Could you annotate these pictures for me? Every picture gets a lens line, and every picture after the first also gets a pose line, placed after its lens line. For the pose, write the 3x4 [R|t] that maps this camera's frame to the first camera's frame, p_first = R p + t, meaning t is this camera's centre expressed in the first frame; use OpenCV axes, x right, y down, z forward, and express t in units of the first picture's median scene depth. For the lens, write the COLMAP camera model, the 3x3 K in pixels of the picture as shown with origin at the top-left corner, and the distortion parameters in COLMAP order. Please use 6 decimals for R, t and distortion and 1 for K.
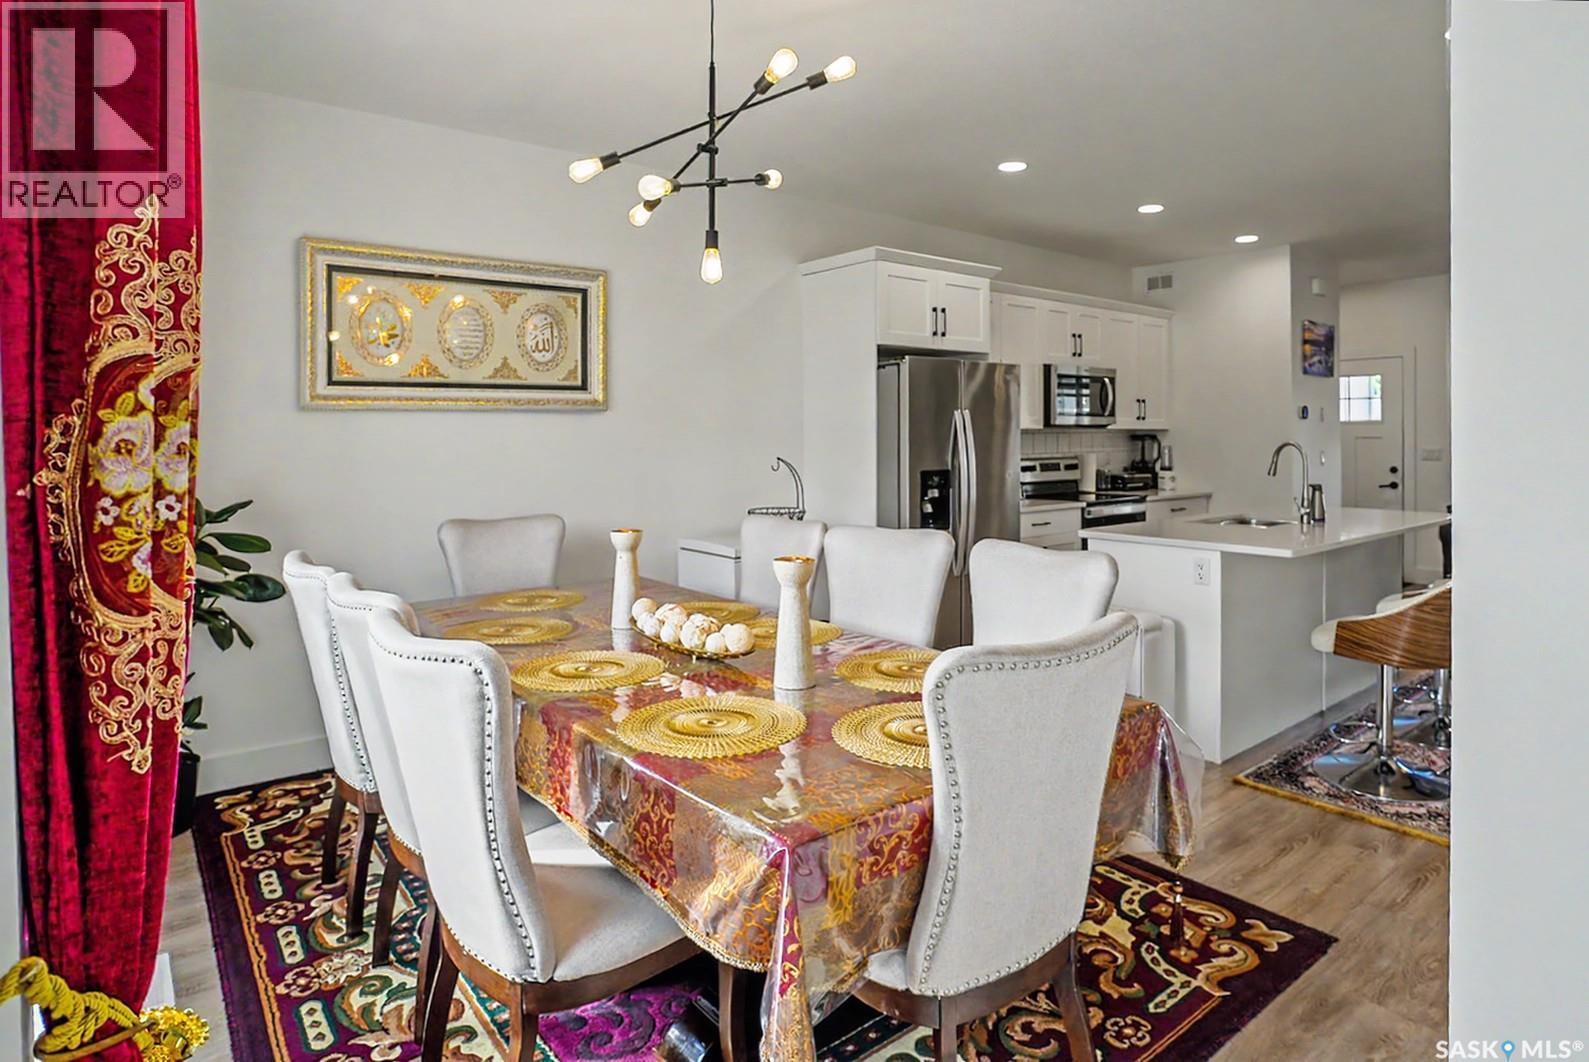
lens RADIAL K [[874.1, 0, 797.6], [0, 874.1, 441.2], [0, 0, 1]] dist [-0.067514, 0.039022]
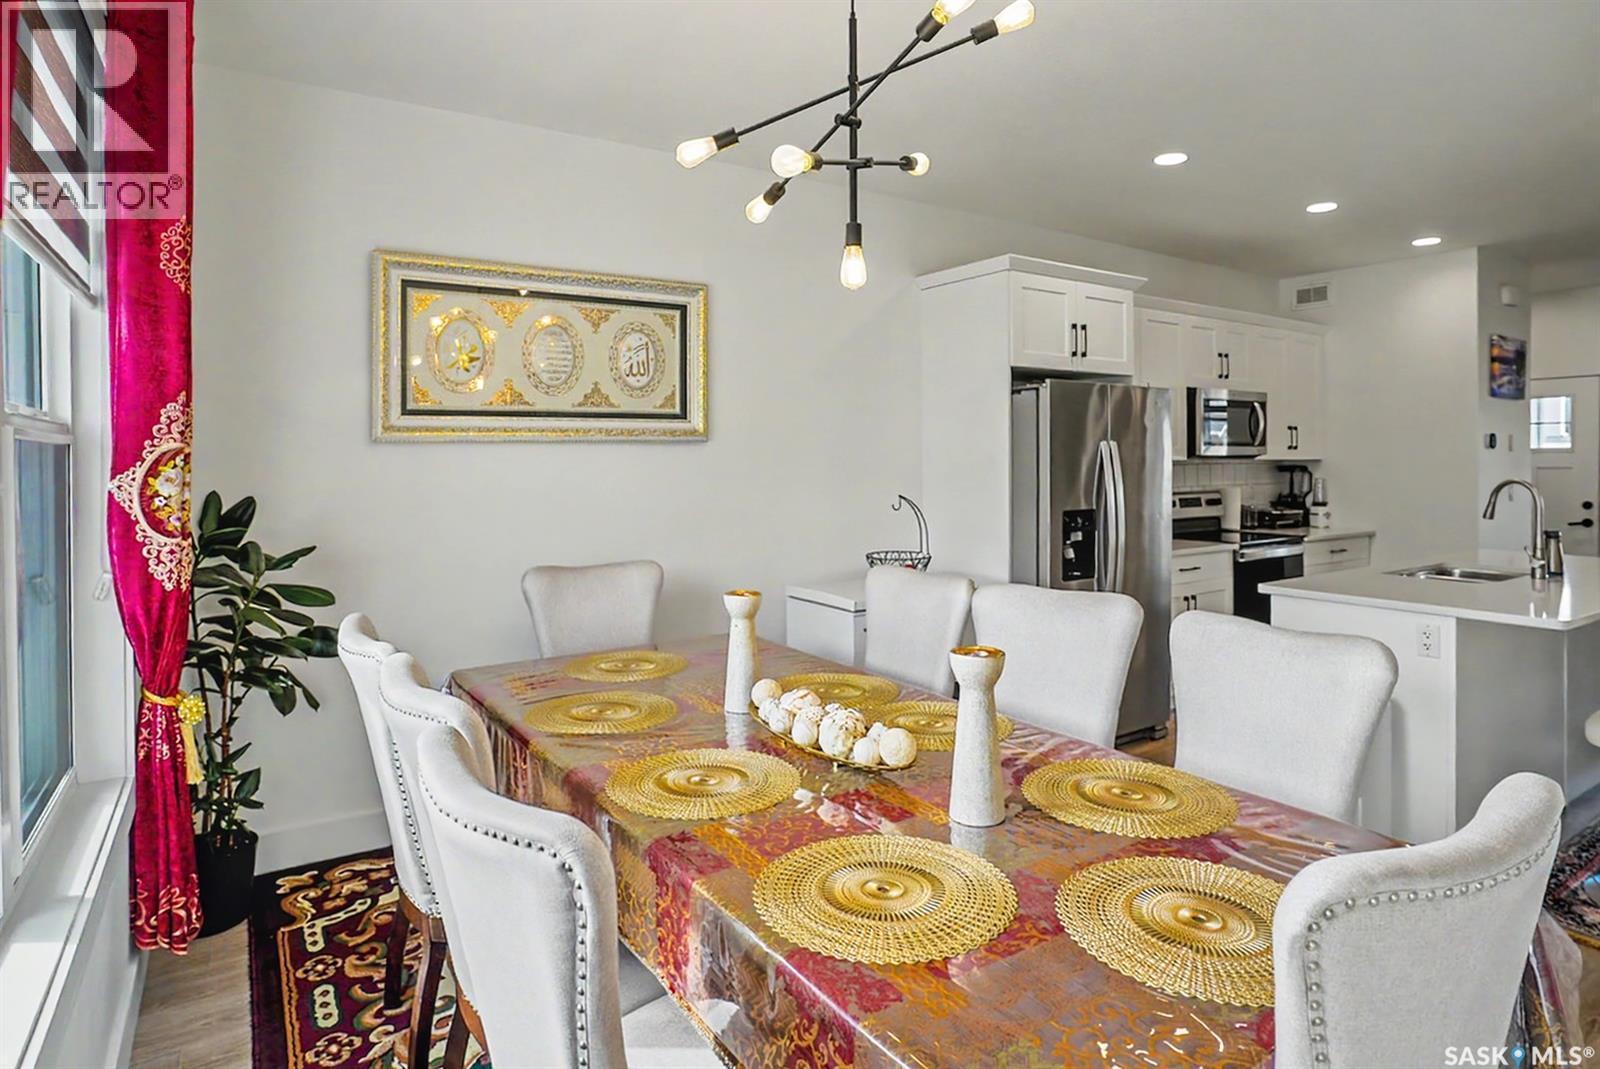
lens RADIAL K [[874.9, 0, 807.2], [0, 874.9, 470.6], [0, 0, 1]] dist [-0.061375, 0.039549]
pose [[0.996487, 0.003131, -0.083692, -0.049295], [-0.002493, 0.999967, 0.007728, -0.014554], [0.083714, -0.007492, 0.996462, 0.134273]]
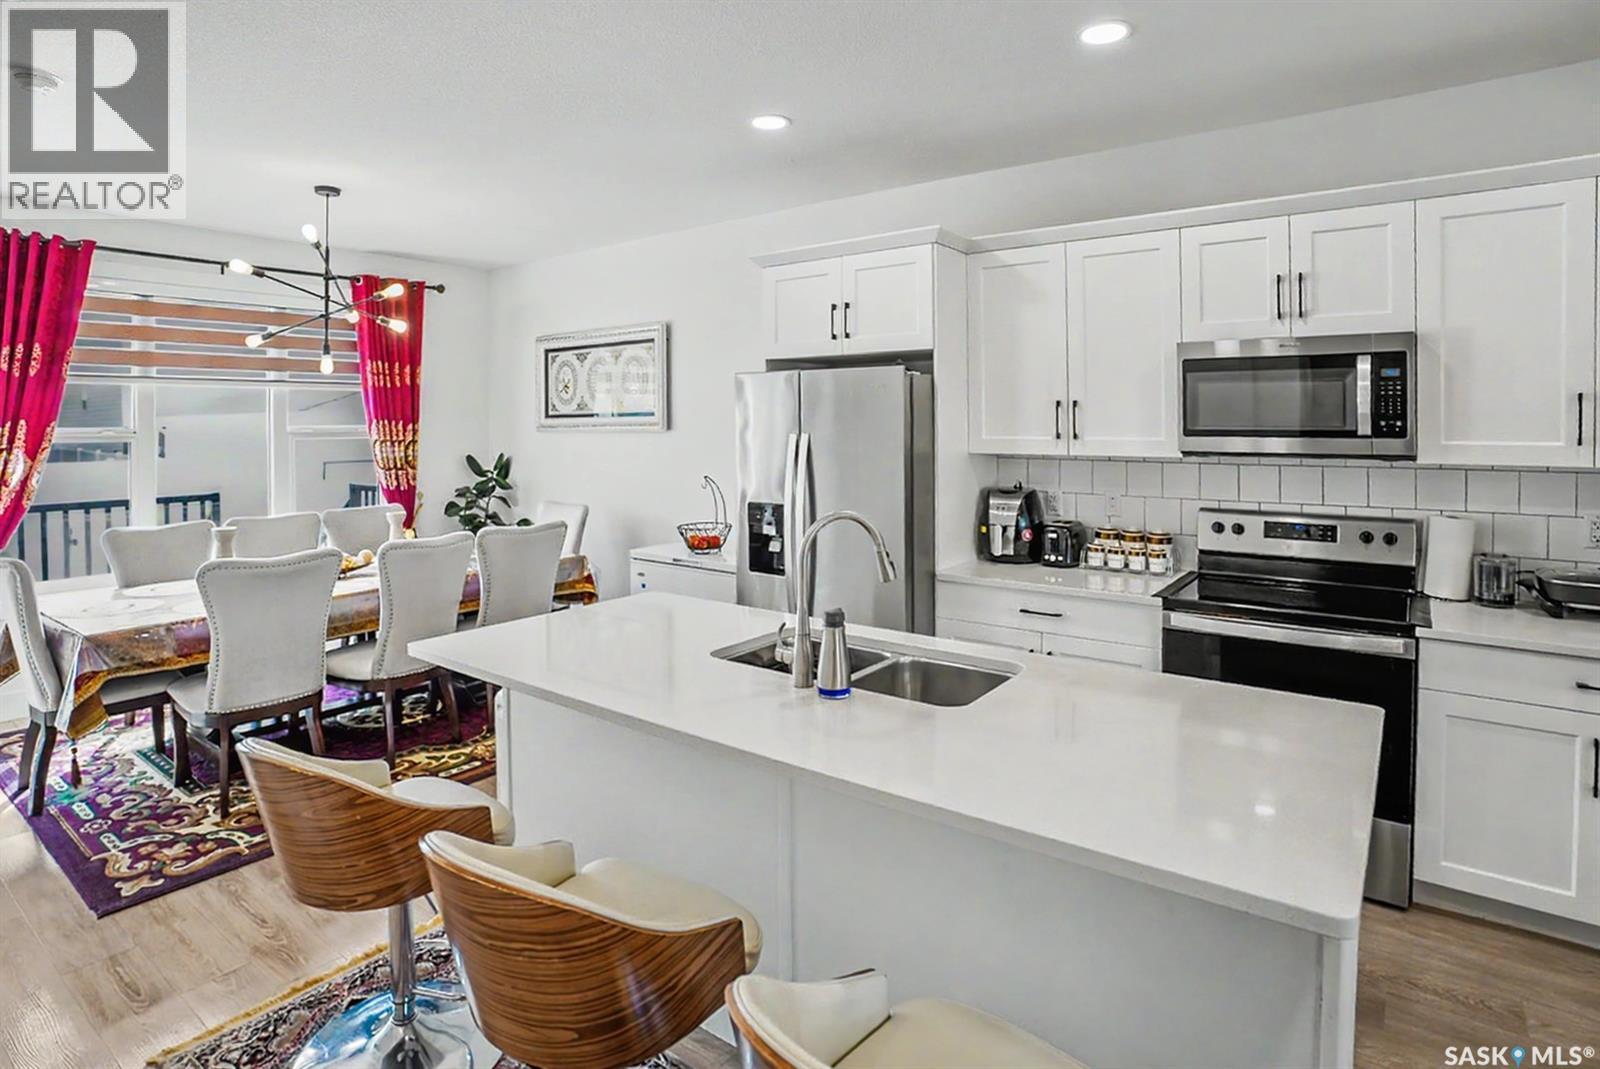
lens RADIAL K [[849.7, 0, 811.6], [0, 849.7, 426.6], [0, 0, 1]] dist [-0.078104, 0.026115]
pose [[0.268018, 0.009210, -0.963370, 1.195915], [-0.006636, 0.999948, 0.007714, -0.059906], [0.963391, 0.004325, 0.268065, 1.008902]]
